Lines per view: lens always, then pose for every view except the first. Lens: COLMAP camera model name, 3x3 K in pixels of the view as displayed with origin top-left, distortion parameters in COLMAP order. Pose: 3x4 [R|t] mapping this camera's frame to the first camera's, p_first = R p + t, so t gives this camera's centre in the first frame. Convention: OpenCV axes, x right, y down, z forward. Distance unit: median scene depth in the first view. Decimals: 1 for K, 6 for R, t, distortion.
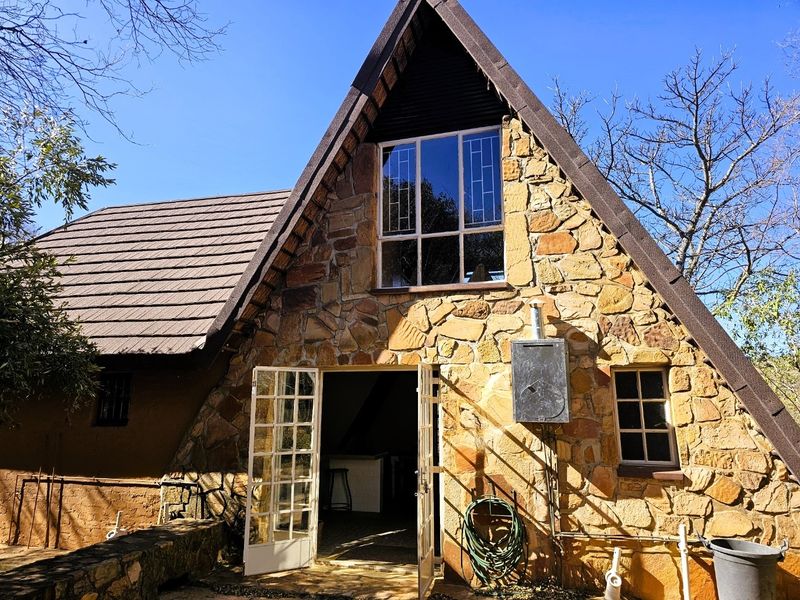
lens RADIAL K [[530.9, 0, 397.4], [0, 530.9, 304.6], [0, 0, 1]] dist [0.062875, -0.039790]
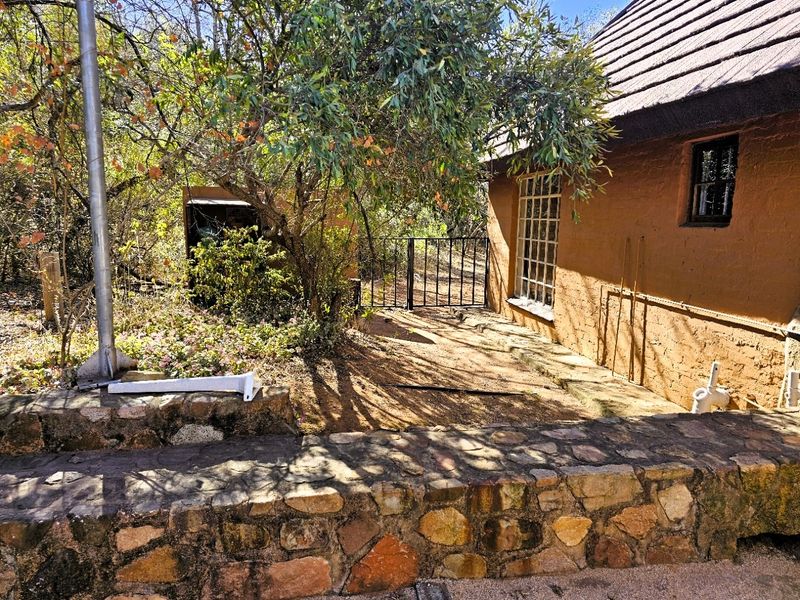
lens RADIAL K [[530.9, 0, 404.4], [0, 530.9, 304.1], [0, 0, 1]] dist [0.062875, -0.039790]
pose [[0.433468, 0.145367, -0.889367, -0.189300], [0.159546, 0.958934, 0.234499, 0.173101], [0.886933, -0.243543, 0.392475, 0.677358]]
